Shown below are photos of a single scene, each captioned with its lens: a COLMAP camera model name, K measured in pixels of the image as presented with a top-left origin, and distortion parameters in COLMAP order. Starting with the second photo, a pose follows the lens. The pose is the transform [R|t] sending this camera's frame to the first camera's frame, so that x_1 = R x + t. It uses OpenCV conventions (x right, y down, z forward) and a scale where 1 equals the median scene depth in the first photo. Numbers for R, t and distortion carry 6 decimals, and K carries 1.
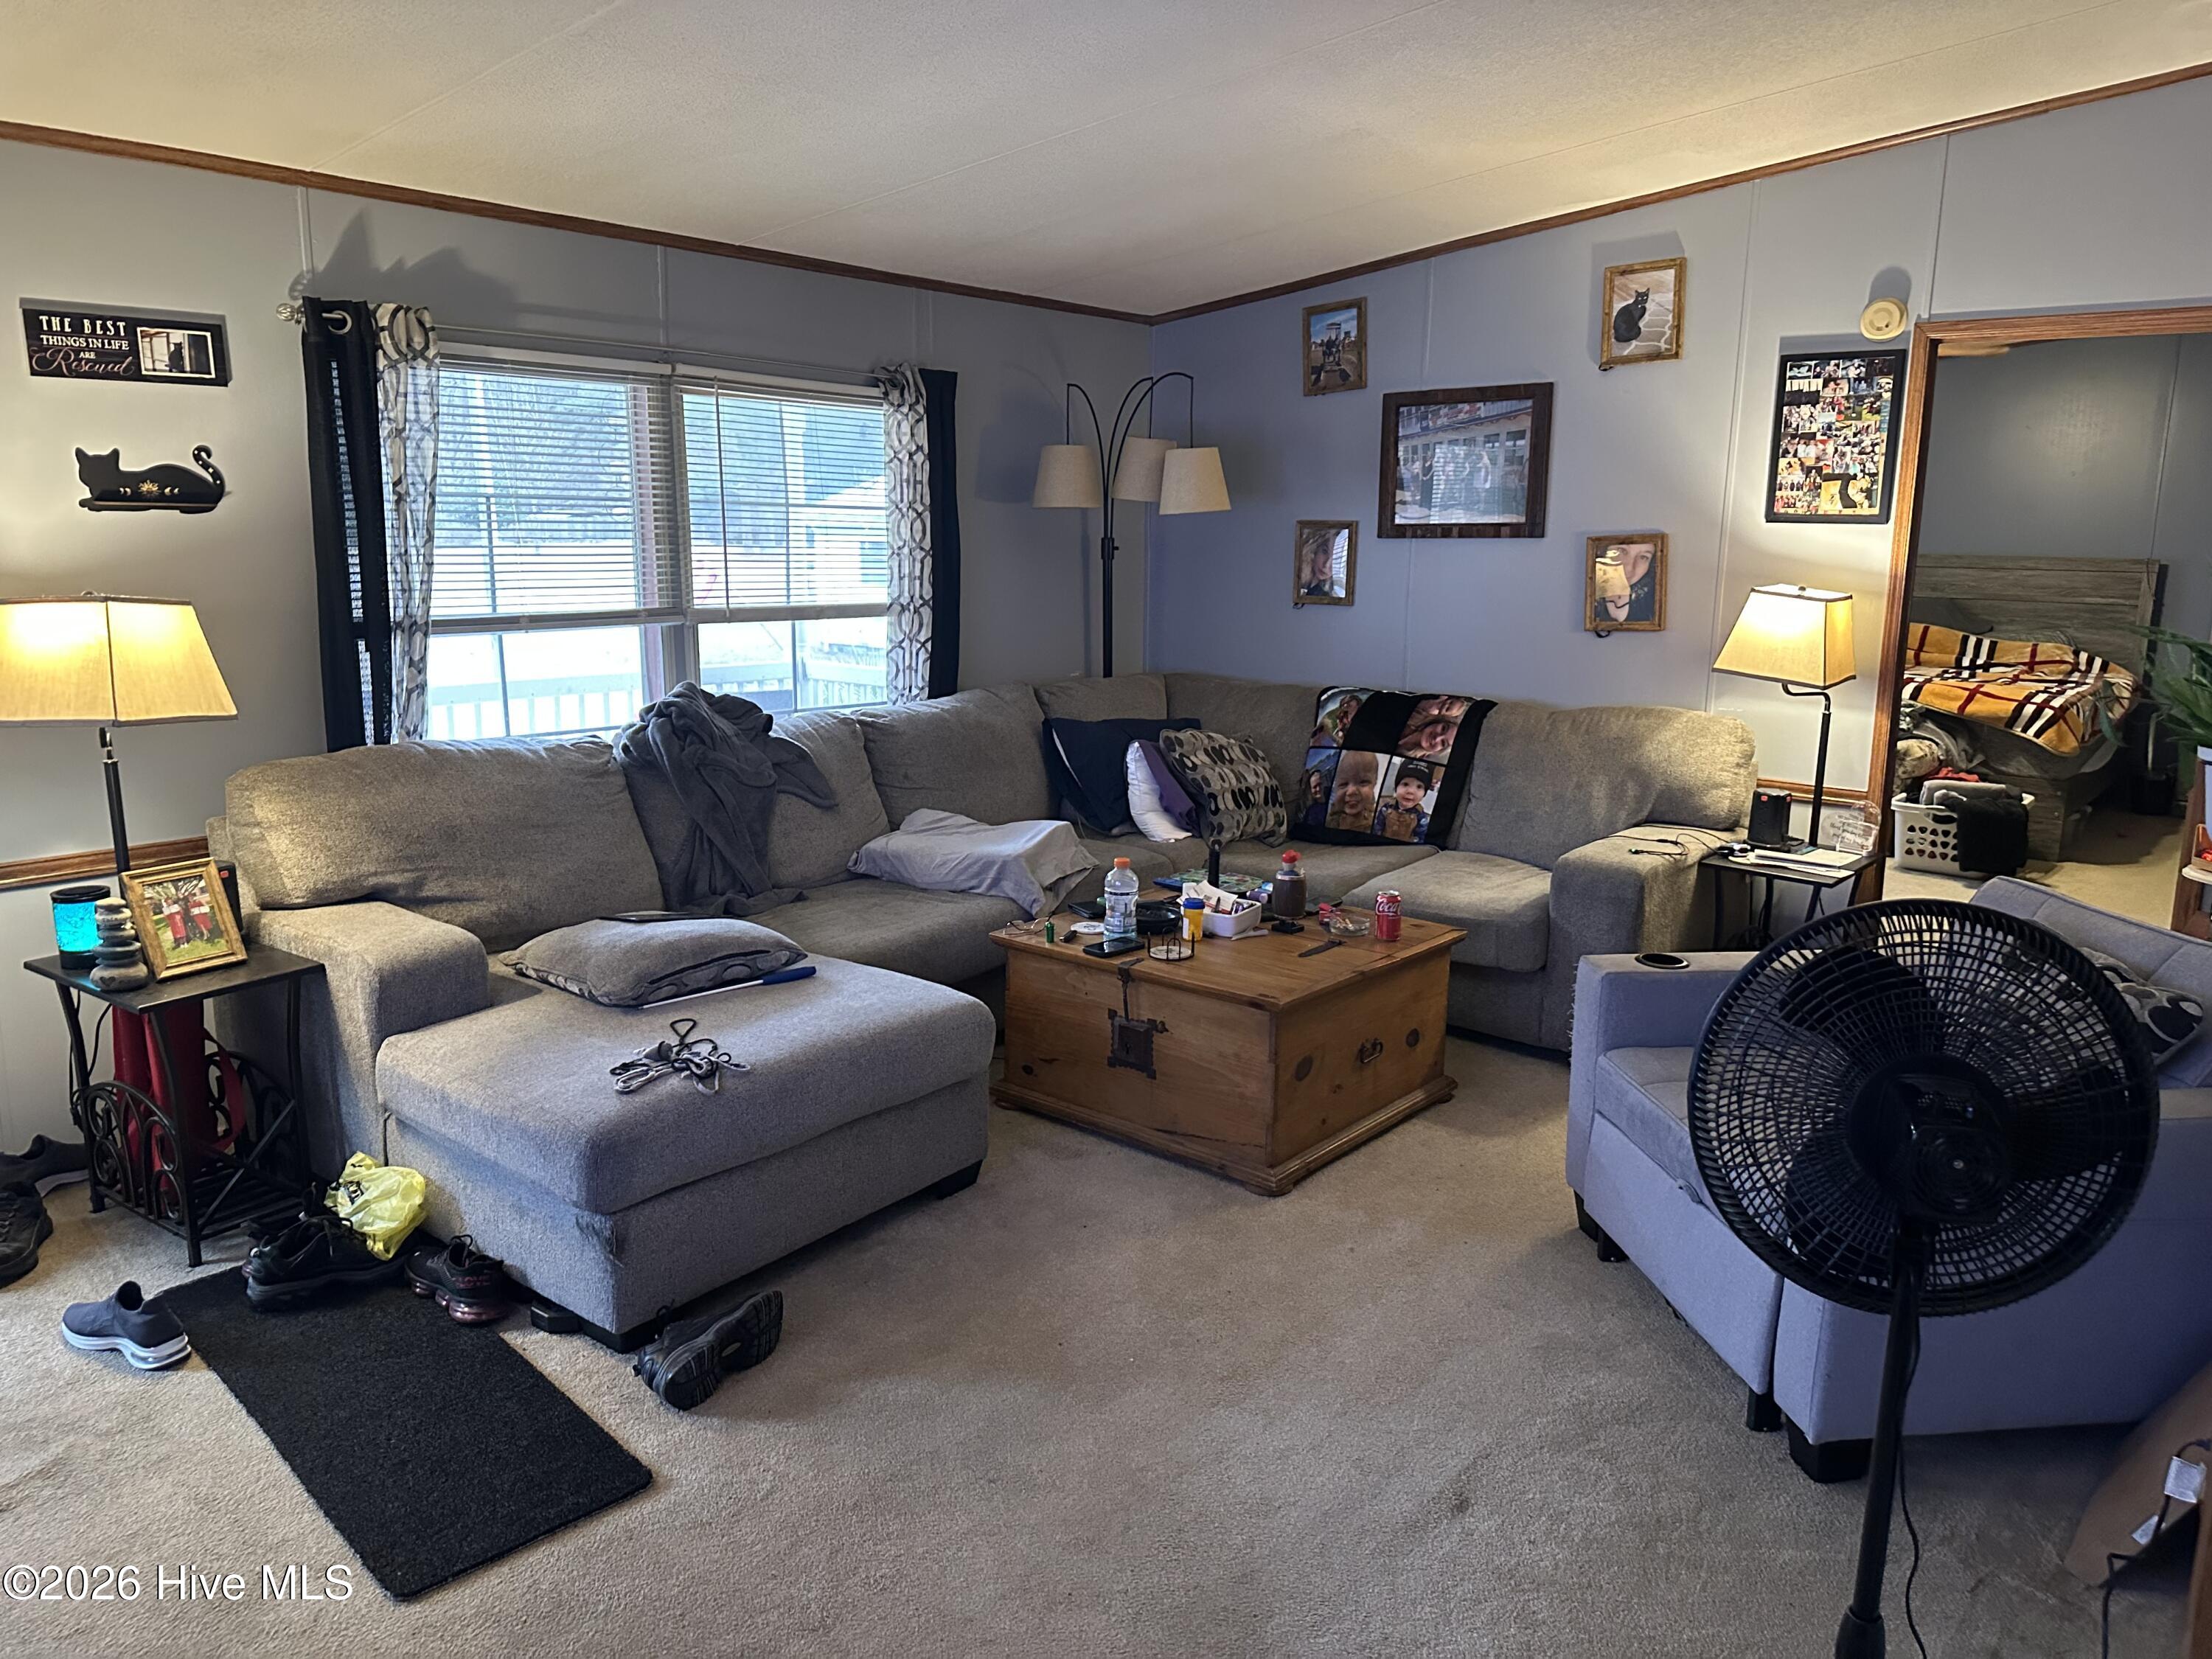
lens RADIAL K [[1577.1, 0, 1092.5], [0, 1577.1, 828.2], [0, 0, 1]] dist [0.073015, -0.089360]
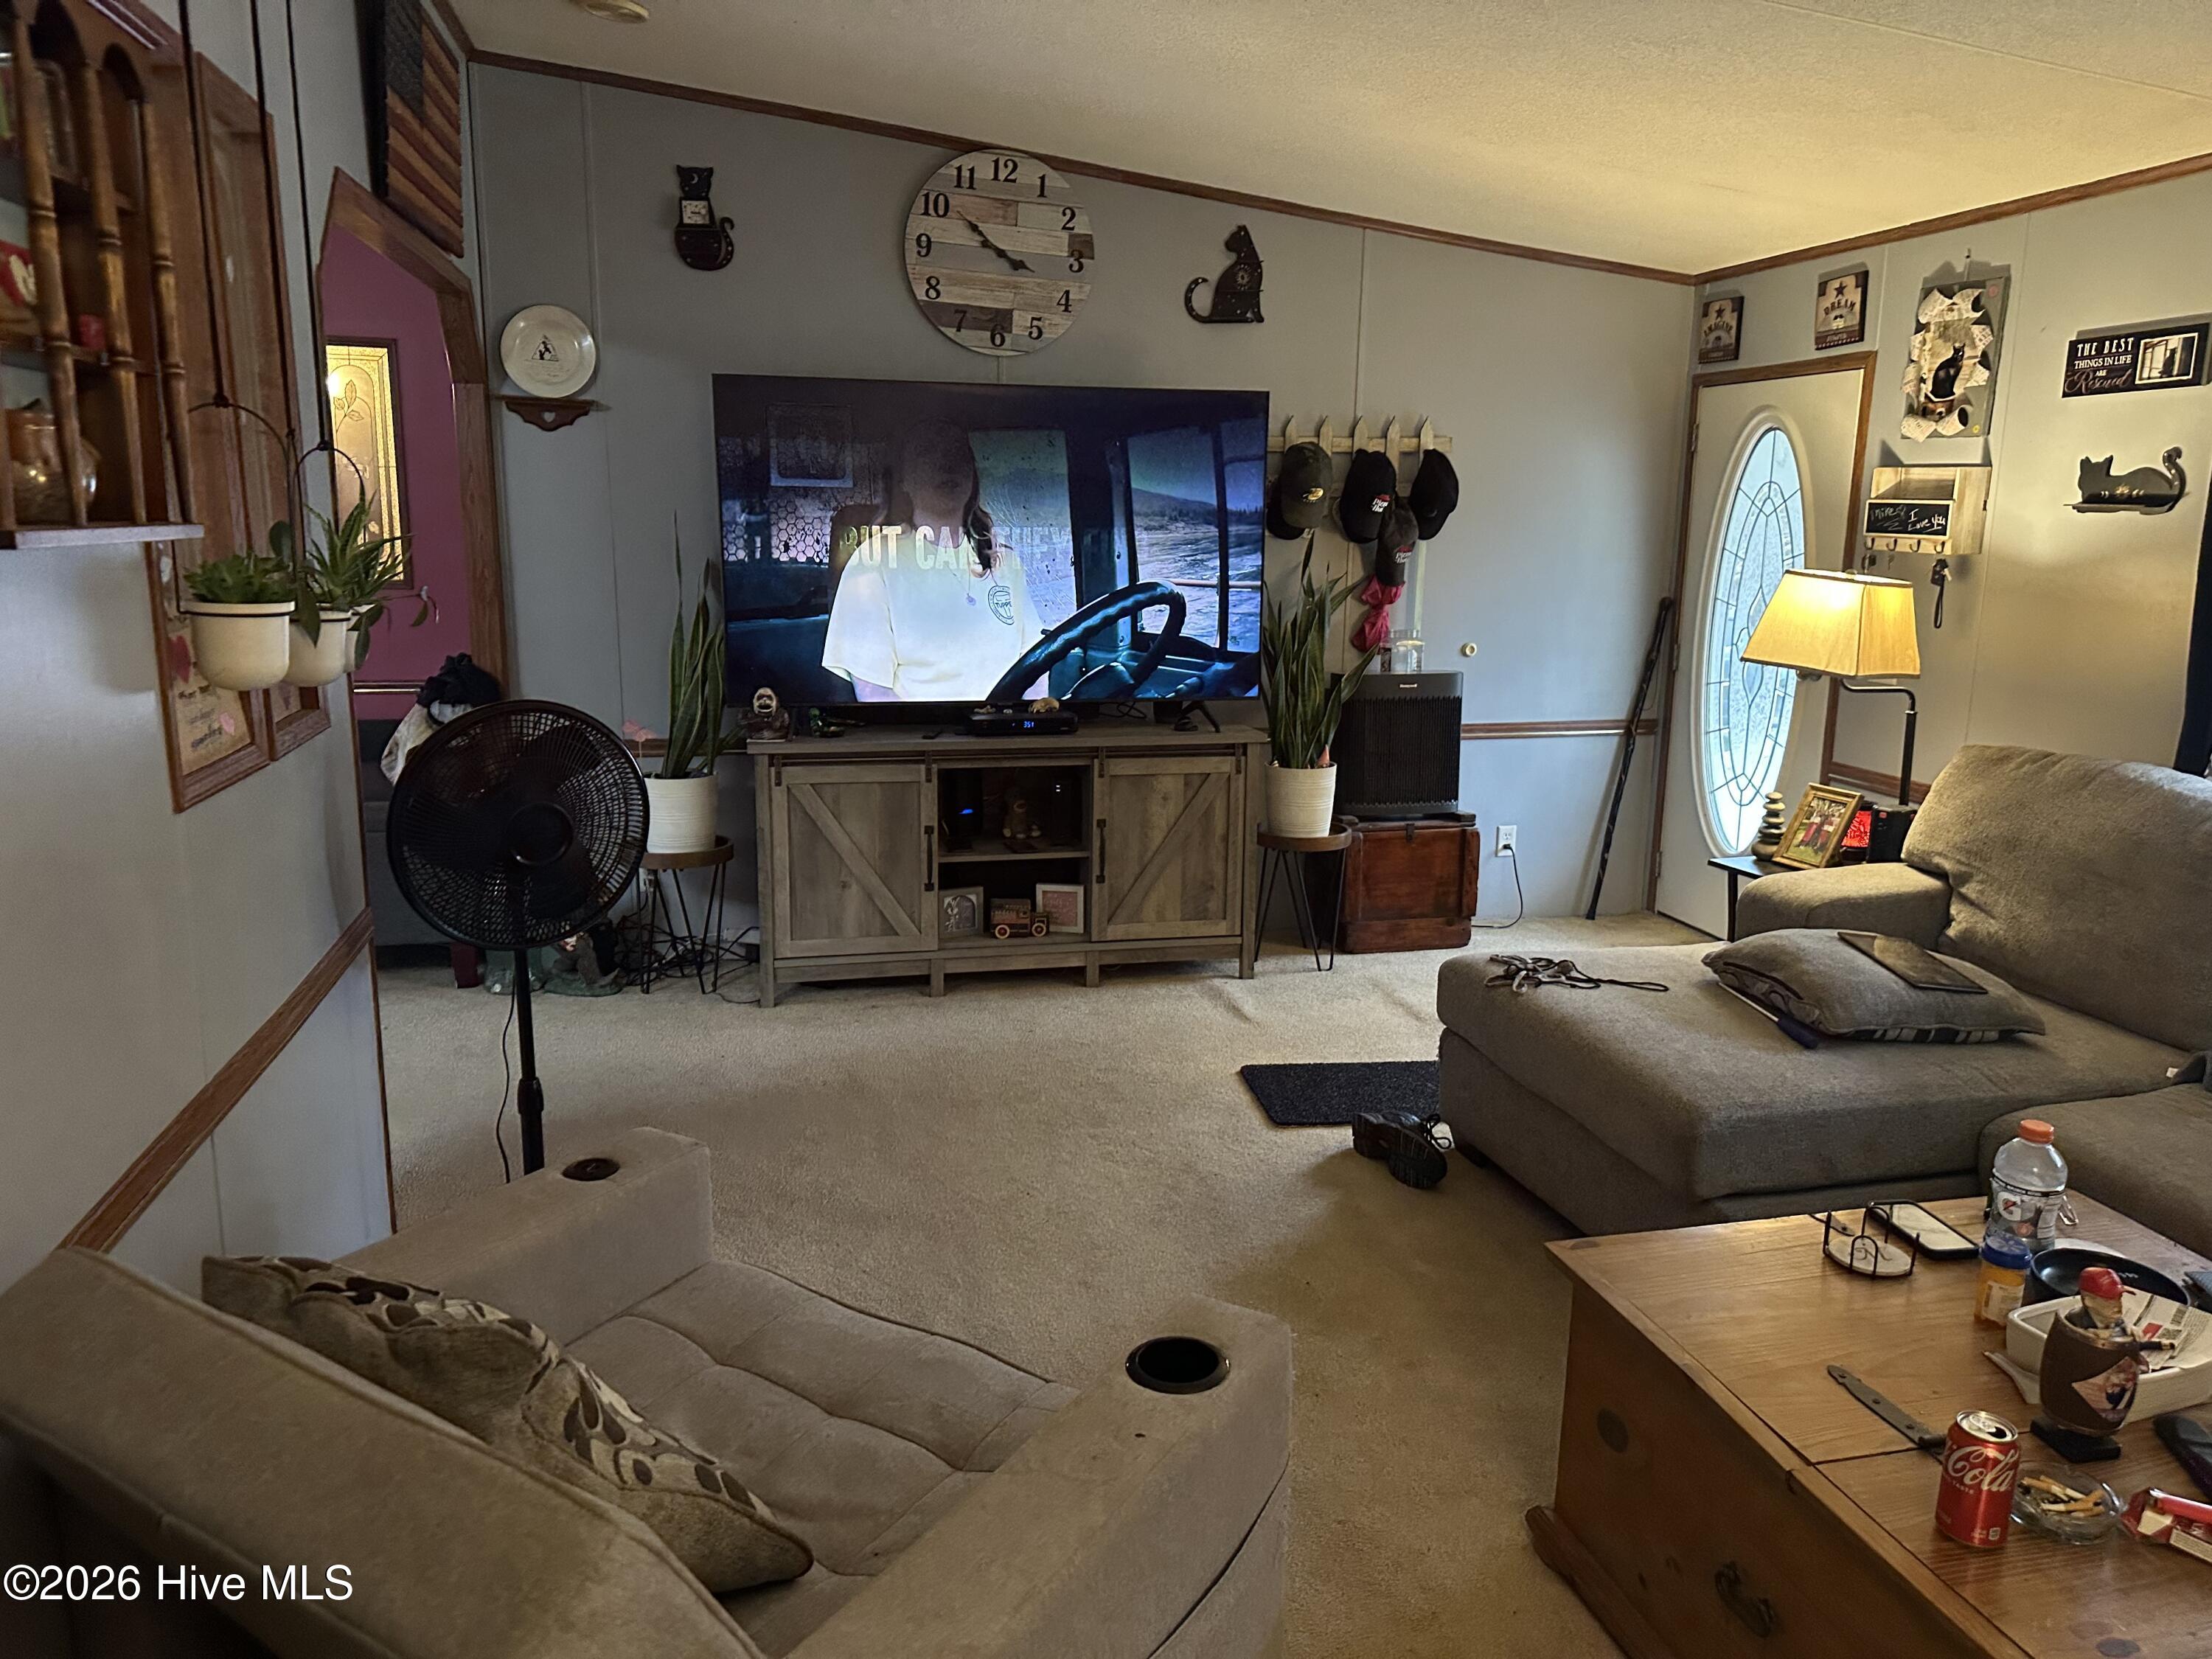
lens RADIAL K [[1577.1, 0, 1106.4], [0, 1577.1, 832.7], [0, 0, 1]] dist [0.073015, -0.089360]
pose [[-0.609424, 0.138796, -0.780601, 0.445186], [-0.169942, 0.938807, 0.299602, -0.130747], [0.774417, 0.315242, -0.548544, 0.729843]]
